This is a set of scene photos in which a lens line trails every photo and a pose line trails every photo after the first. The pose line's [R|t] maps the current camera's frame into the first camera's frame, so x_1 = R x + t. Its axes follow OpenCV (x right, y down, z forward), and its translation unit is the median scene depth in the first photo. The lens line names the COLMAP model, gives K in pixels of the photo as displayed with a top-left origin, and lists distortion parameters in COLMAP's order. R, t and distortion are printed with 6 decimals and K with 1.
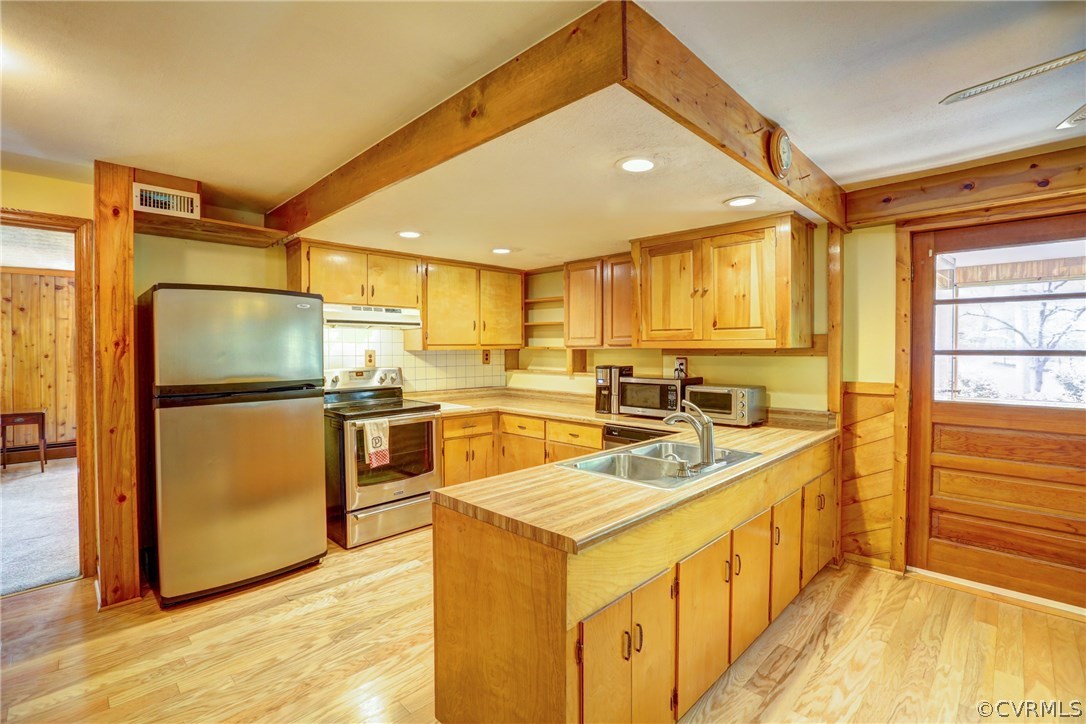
lens RADIAL K [[499.5, 0, 545.7], [0, 499.5, 356.1], [0, 0, 1]] dist [-0.054690, 0.025258]
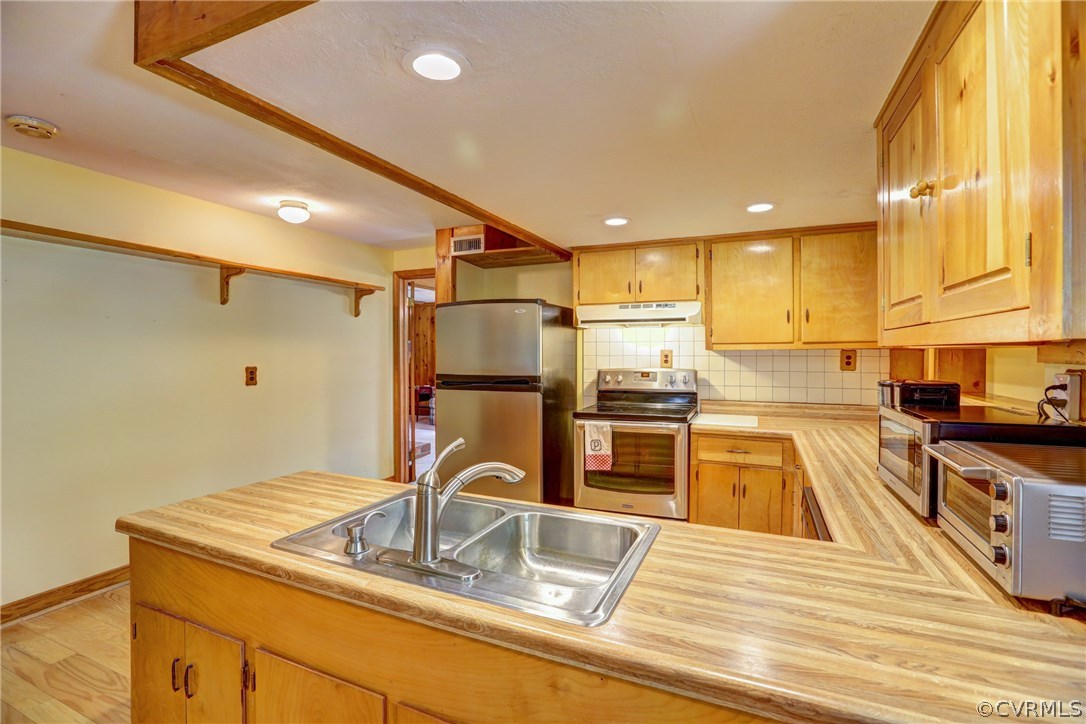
lens RADIAL K [[499.5, 0, 545.7], [0, 499.5, 356.1], [0, 0, 1]] dist [-0.054690, 0.025258]
pose [[0.355738, 0.012380, -0.934504, 0.469508], [-0.012201, 0.999889, 0.008602, -0.006021], [0.934506, 0.008342, 0.355849, 0.496371]]
